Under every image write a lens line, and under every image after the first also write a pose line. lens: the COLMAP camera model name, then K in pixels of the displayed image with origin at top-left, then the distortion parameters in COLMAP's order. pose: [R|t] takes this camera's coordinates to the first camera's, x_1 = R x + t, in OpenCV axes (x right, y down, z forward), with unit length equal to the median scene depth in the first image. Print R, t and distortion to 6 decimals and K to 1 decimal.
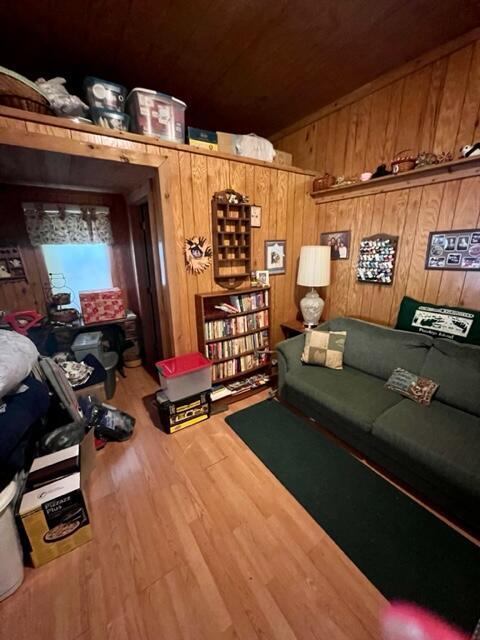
lens RADIAL K [[255.6, 0, 240.5], [0, 255.6, 323.7], [0, 0, 1]] dist [-0.008008, -0.000064]
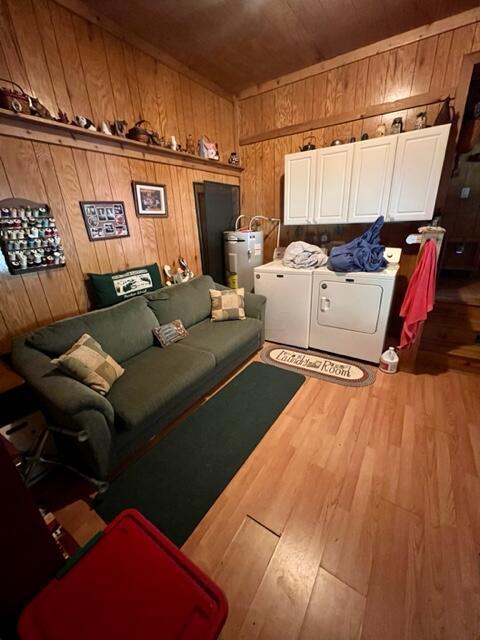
lens RADIAL K [[256.7, 0, 242.0], [0, 256.7, 319.1], [0, 0, 1]] dist [0.002916, 0.000305]
pose [[-0.392584, -0.302558, 0.868525, -0.468215], [0.312401, 0.844327, 0.435337, -0.221388], [-0.865034, 0.442234, -0.236950, 0.911148]]
